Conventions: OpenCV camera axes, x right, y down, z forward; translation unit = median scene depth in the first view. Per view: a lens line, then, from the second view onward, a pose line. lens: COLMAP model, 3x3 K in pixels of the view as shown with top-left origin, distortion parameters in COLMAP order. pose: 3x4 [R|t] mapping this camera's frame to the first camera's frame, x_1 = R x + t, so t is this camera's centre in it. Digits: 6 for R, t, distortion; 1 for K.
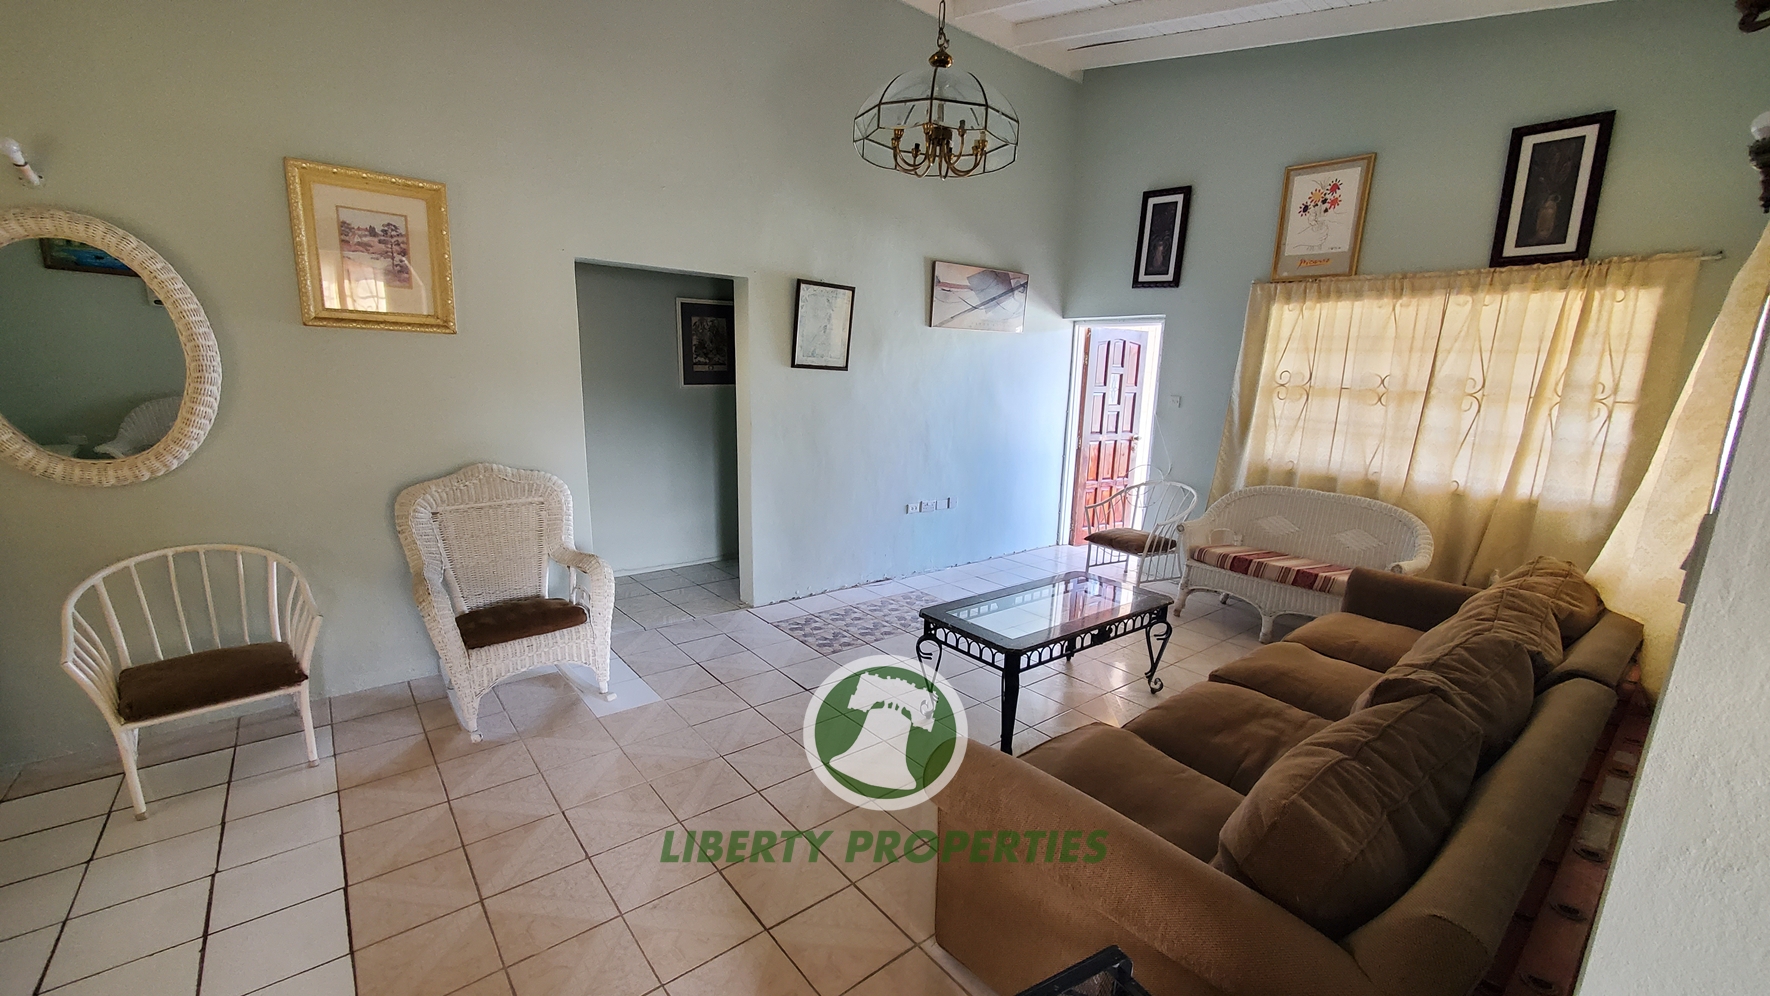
lens RADIAL K [[694.7, 0, 889.5], [0, 694.7, 498.7], [0, 0, 1]] dist [-0.006021, 0.000406]
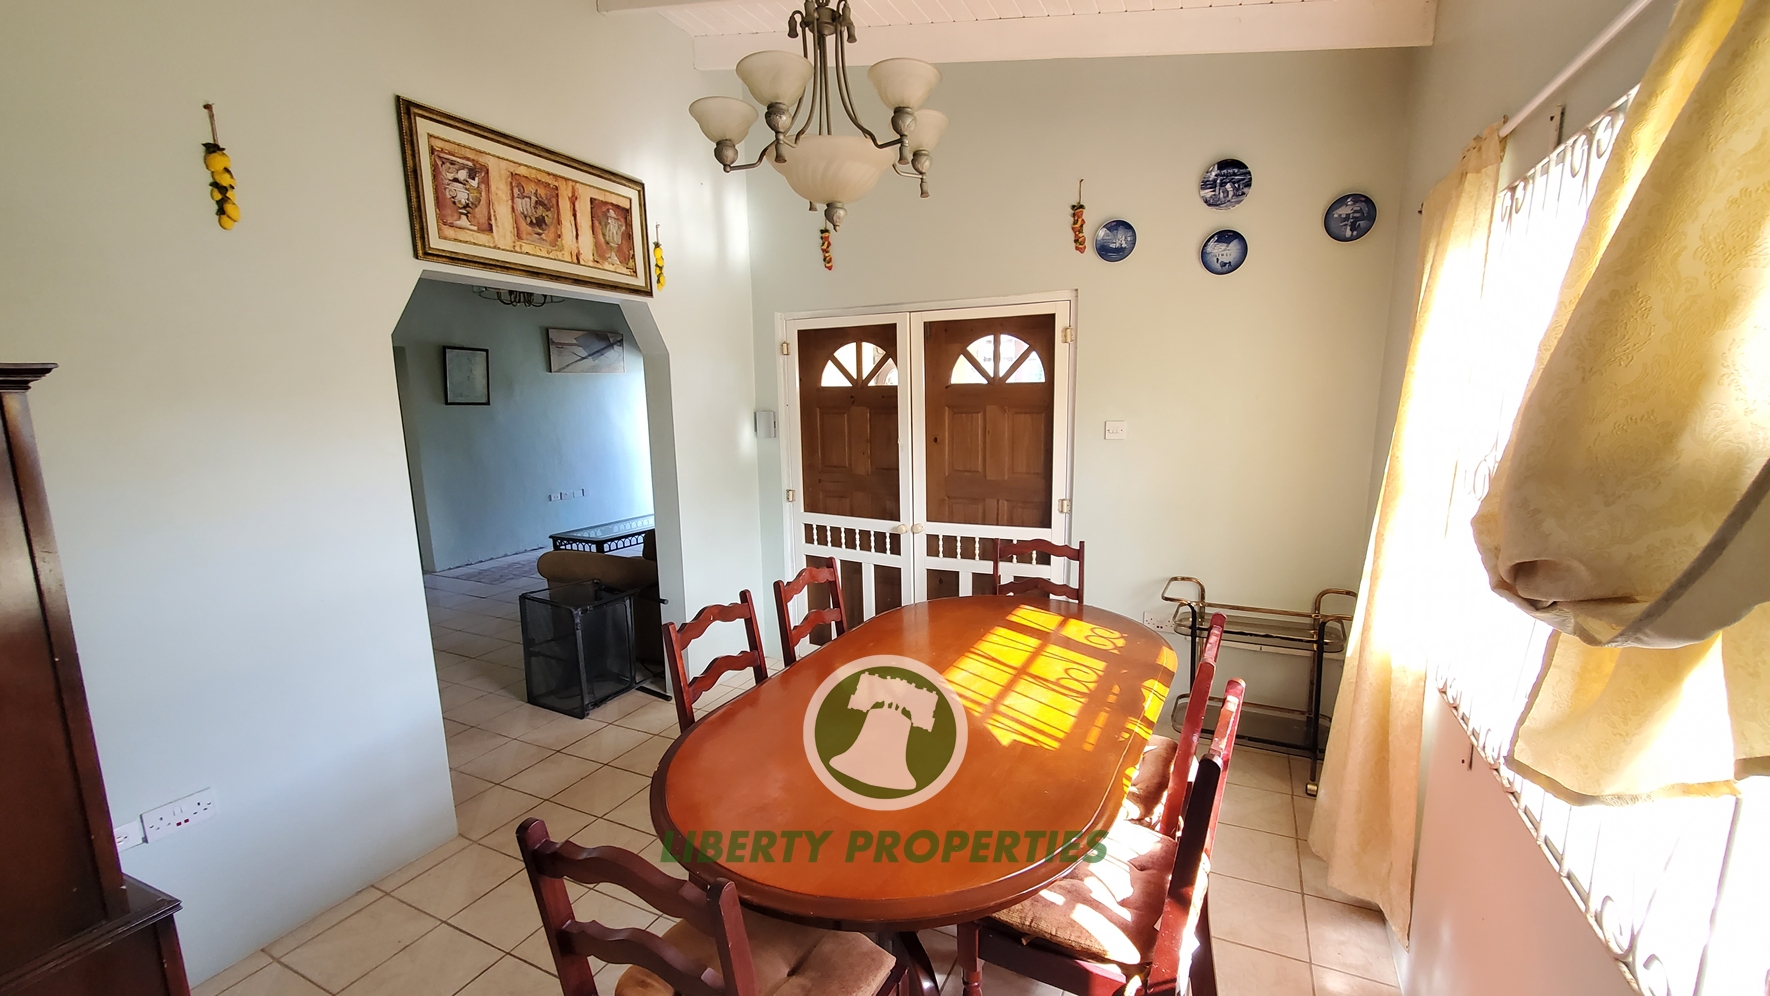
lens RADIAL K [[694.7, 0, 878.6], [0, 694.7, 503.7], [0, 0, 1]] dist [-0.006021, 0.000406]
pose [[0.911274, -0.119654, 0.394034, 0.080699], [0.134292, 0.990895, -0.009675, 0.137807], [-0.389289, 0.061733, 0.919045, -0.614055]]
